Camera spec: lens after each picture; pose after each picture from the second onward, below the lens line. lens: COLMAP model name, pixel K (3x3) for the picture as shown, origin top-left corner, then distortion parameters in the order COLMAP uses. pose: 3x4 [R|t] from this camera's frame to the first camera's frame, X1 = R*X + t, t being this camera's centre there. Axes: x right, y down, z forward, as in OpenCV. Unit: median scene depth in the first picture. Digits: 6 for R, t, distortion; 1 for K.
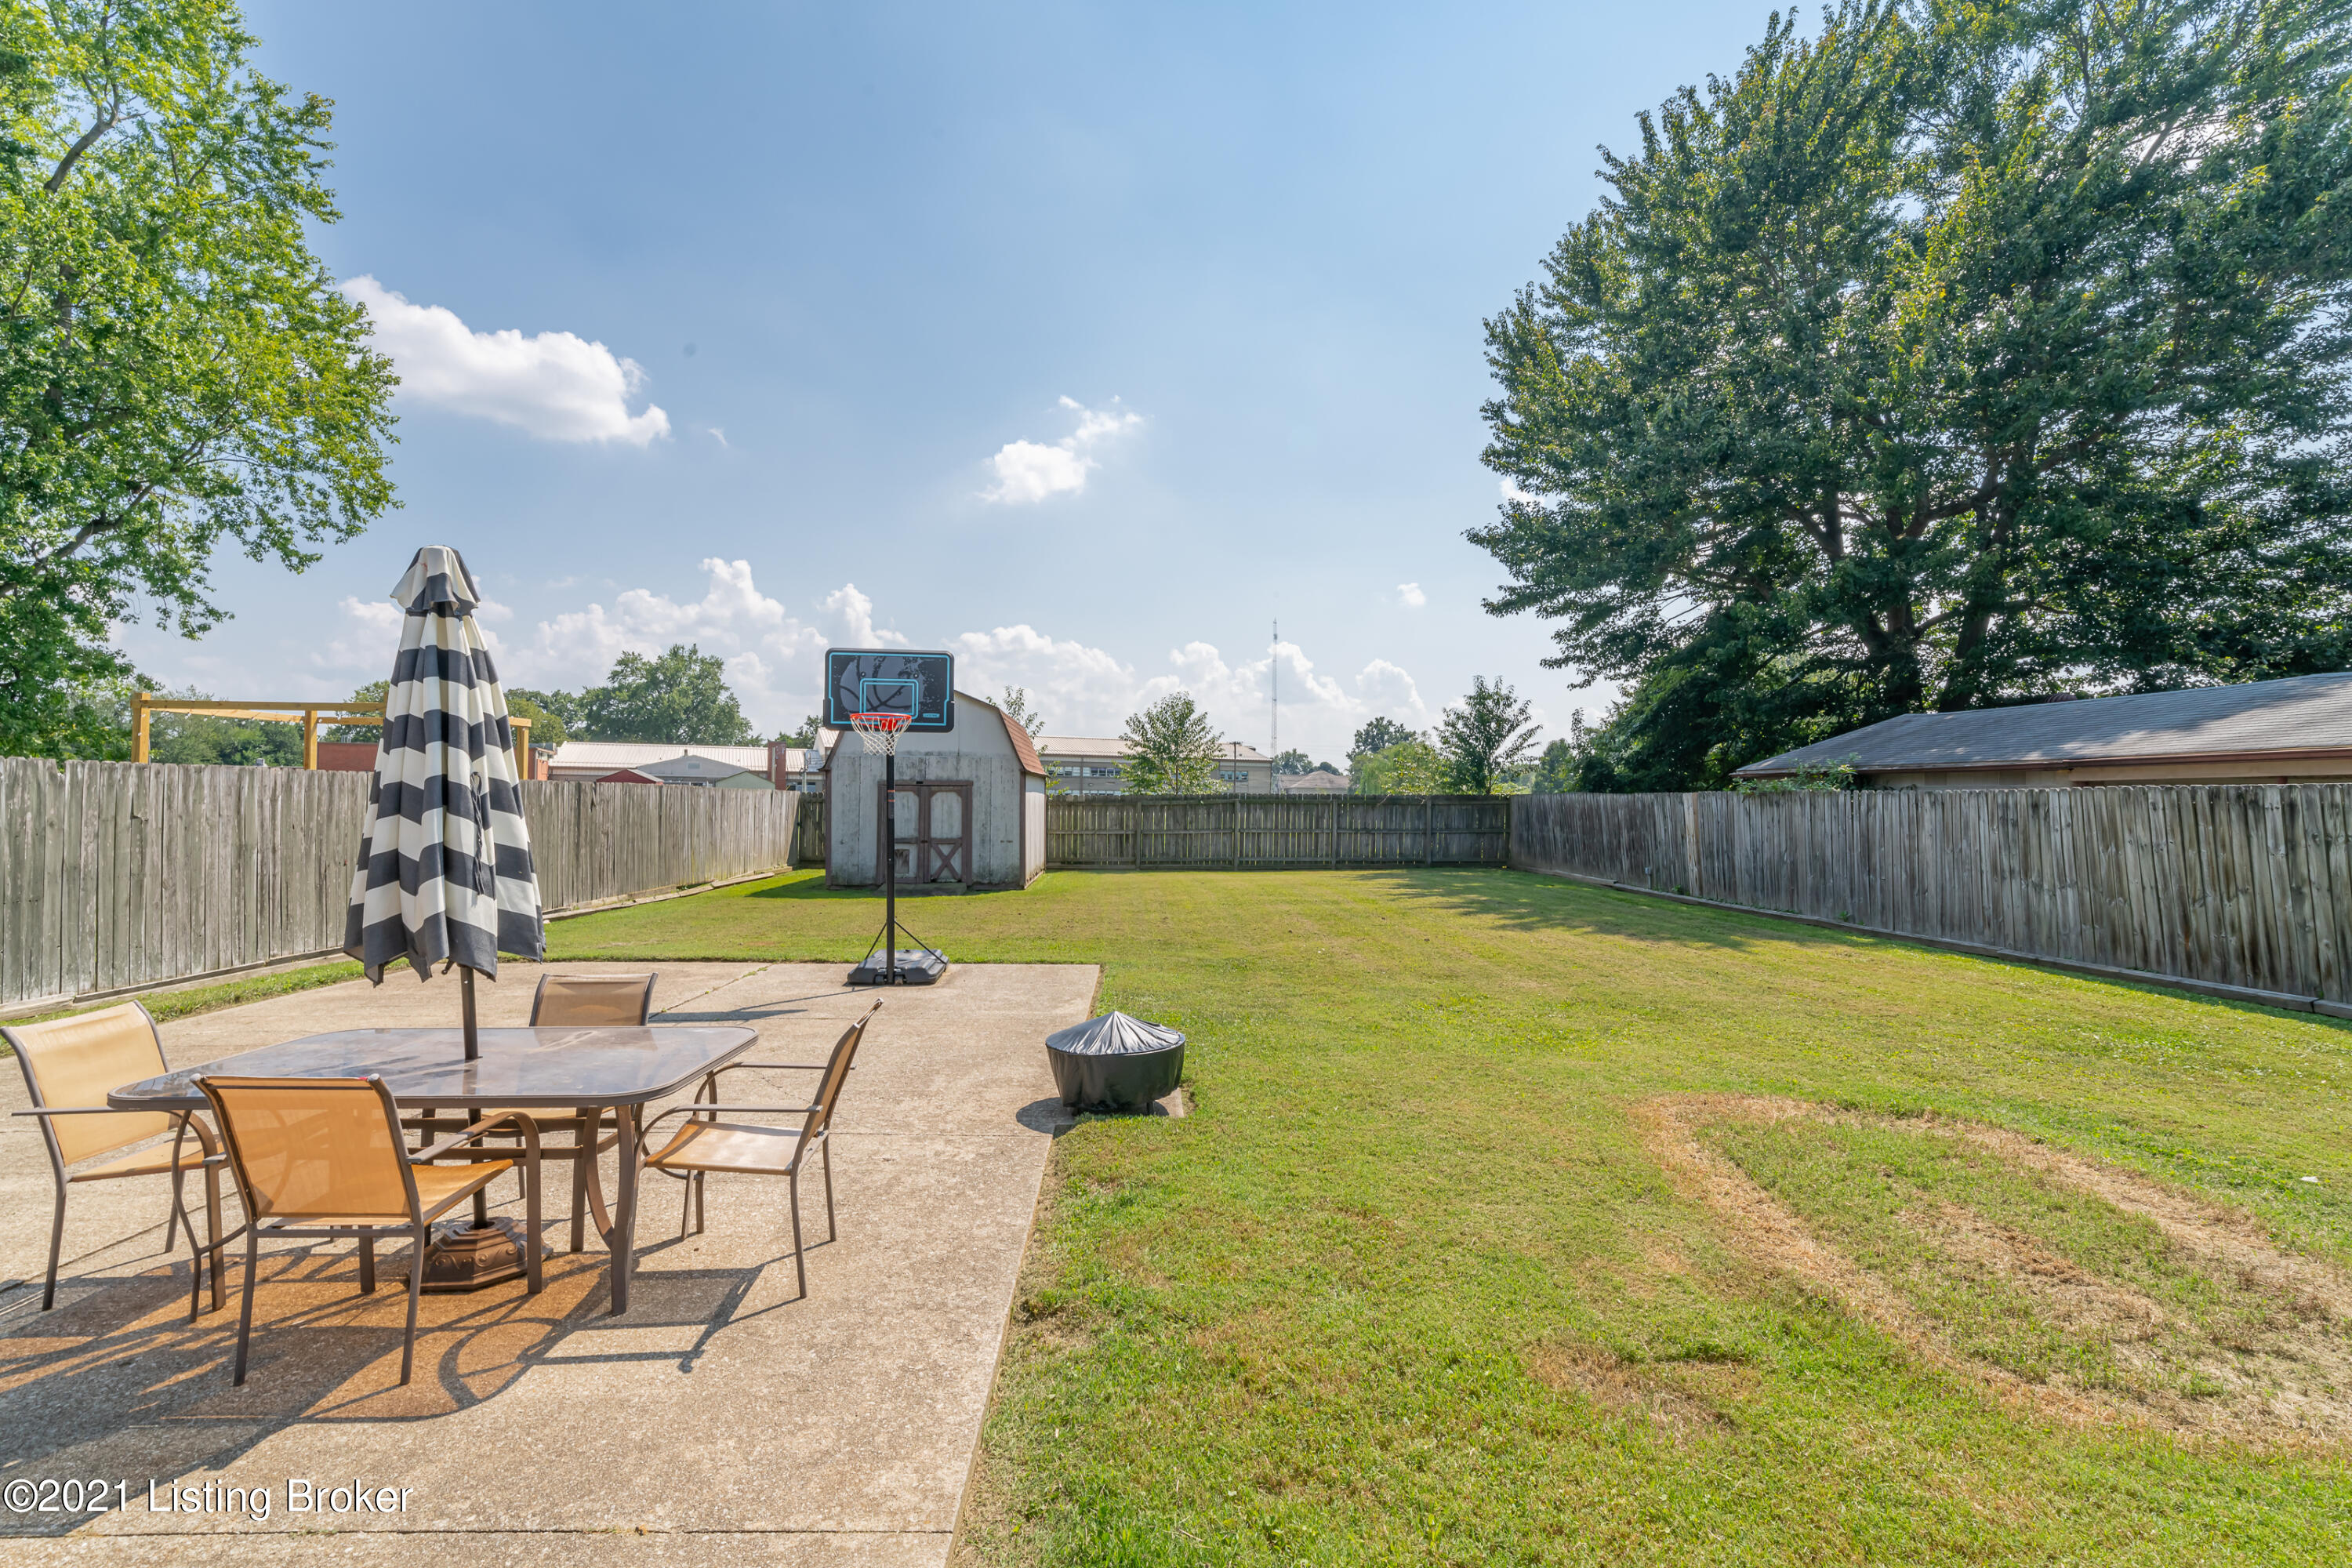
lens RADIAL K [[1086.2, 0, 1176.0], [0, 1086.2, 784.0], [0, 0, 1]] dist [0.001625, 0.000210]
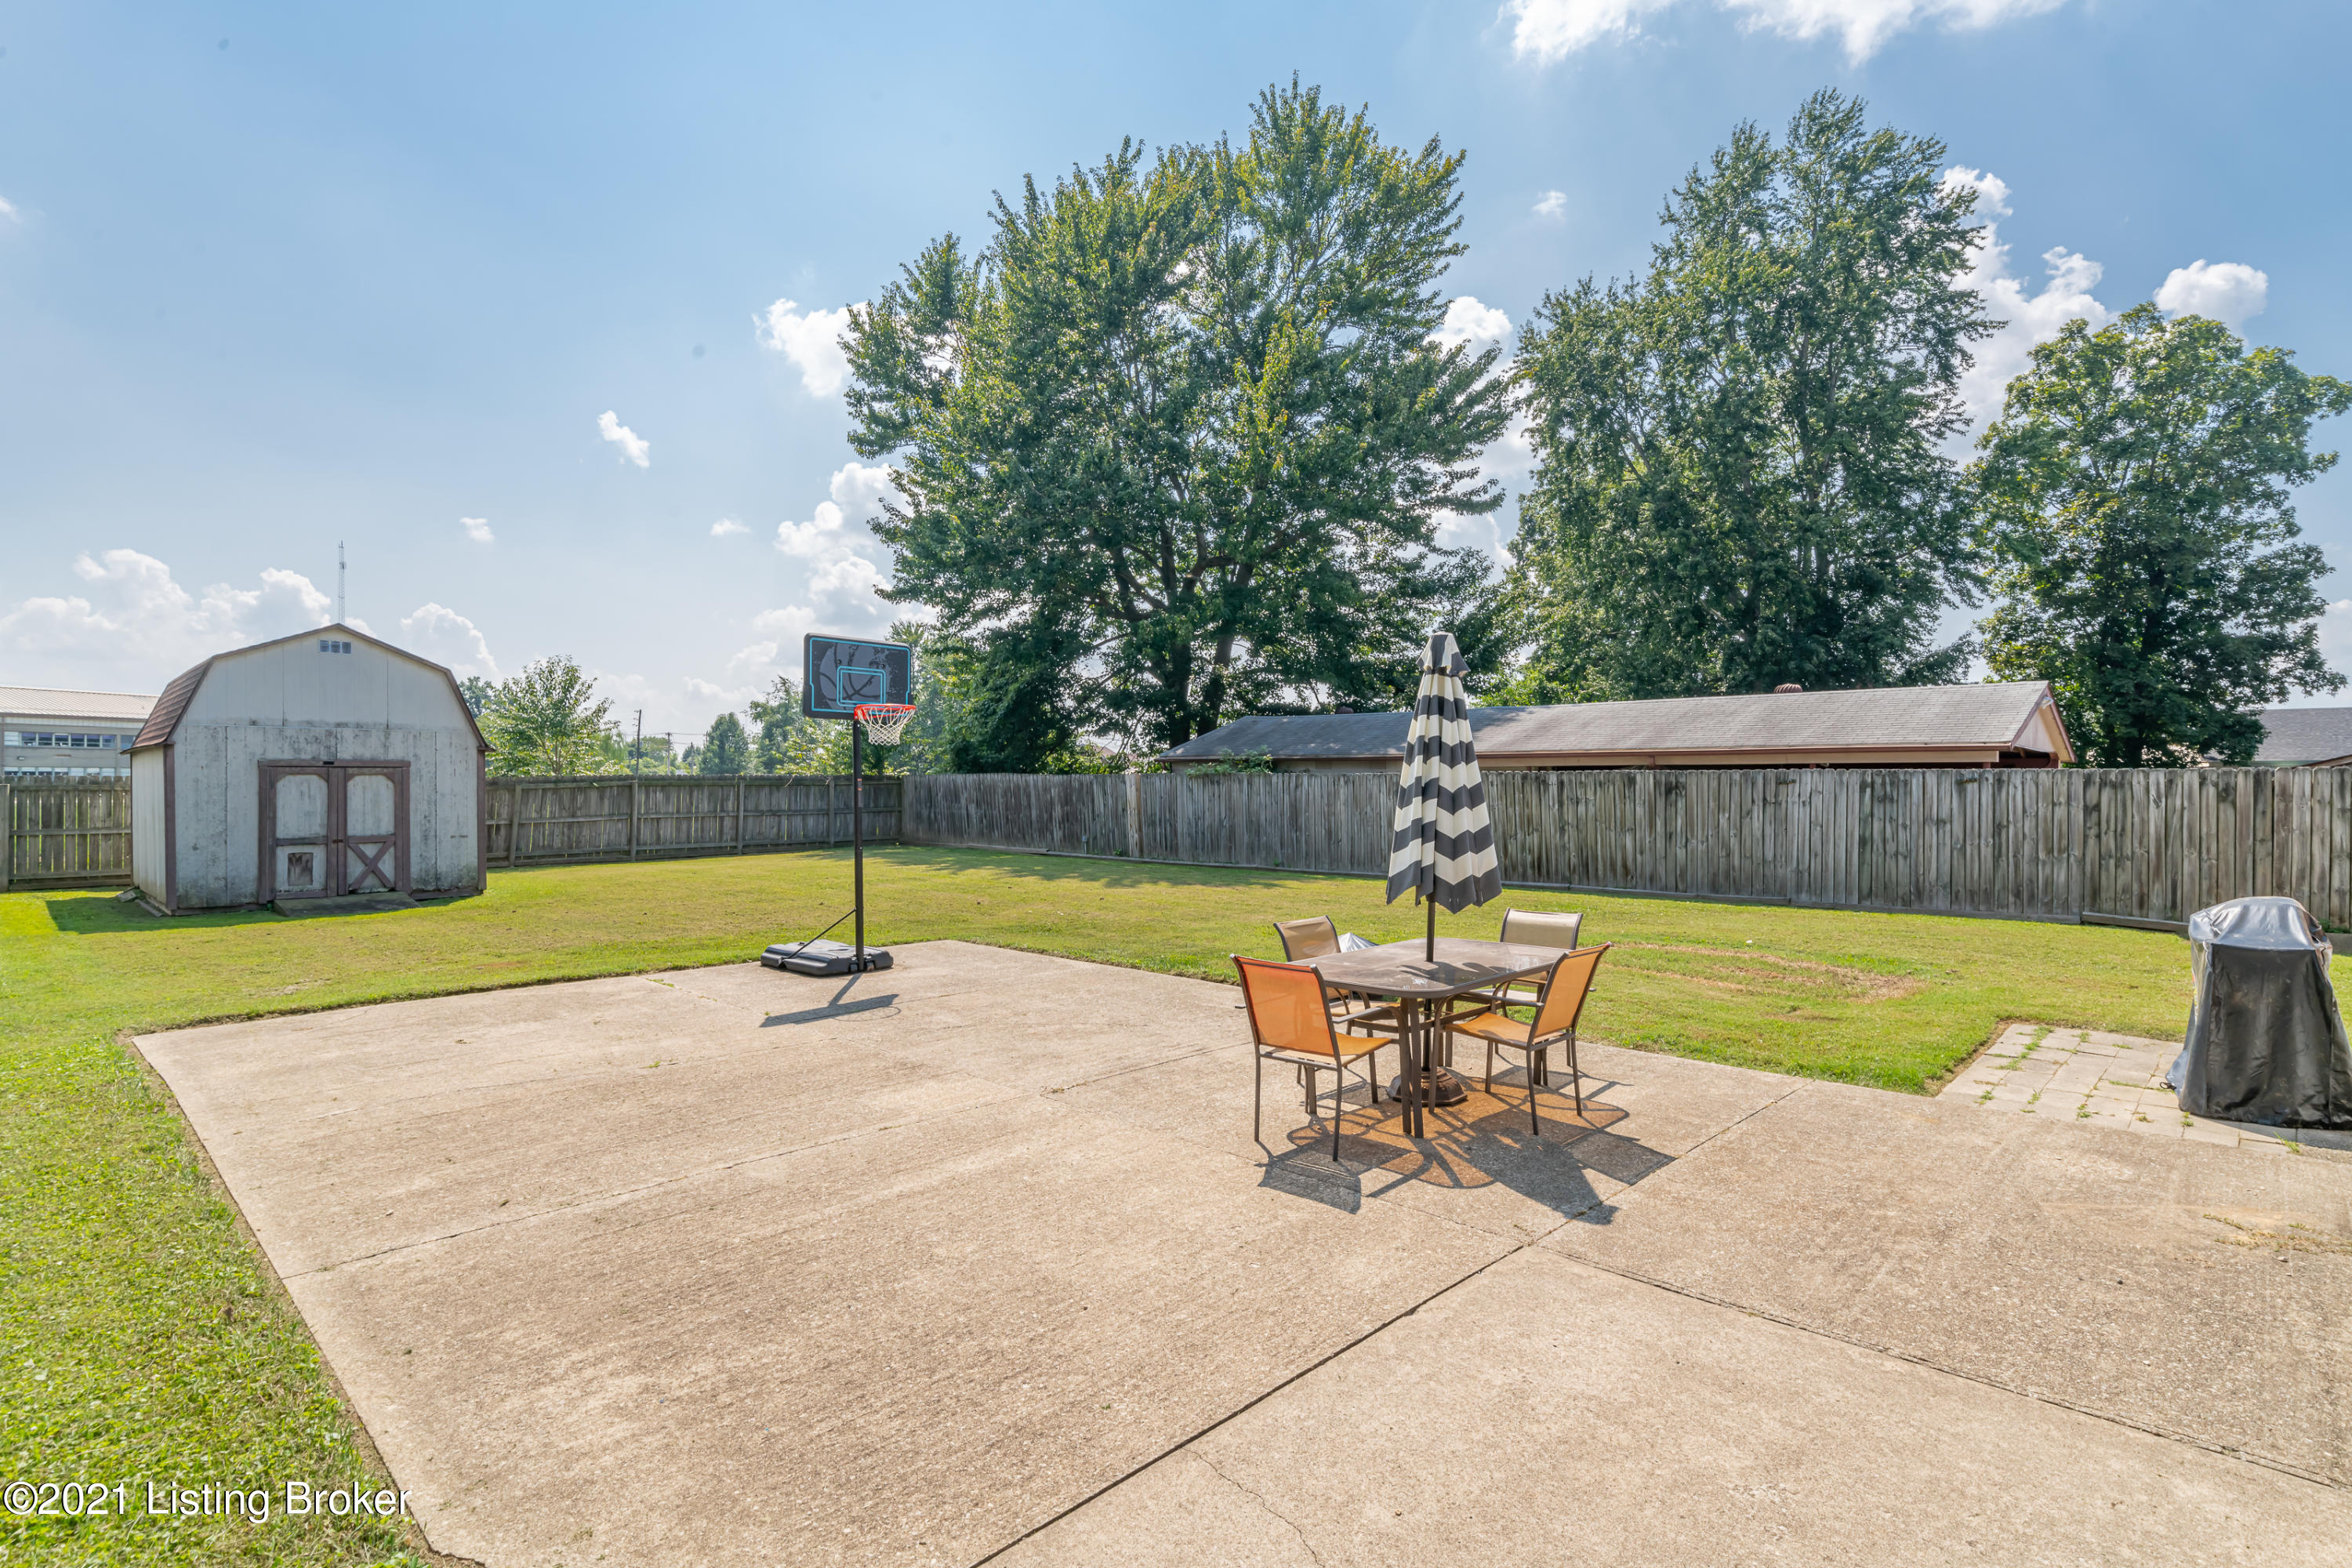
lens RADIAL K [[1162.1, 0, 1176.0], [0, 1162.1, 784.0], [0, 0, 1]] dist [-0.007708, -0.000186]
pose [[0.717524, -0.009112, 0.696474, -0.390603], [-0.005684, 0.999805, 0.018936, -0.005680], [-0.696510, -0.017546, 0.717332, 0.013187]]
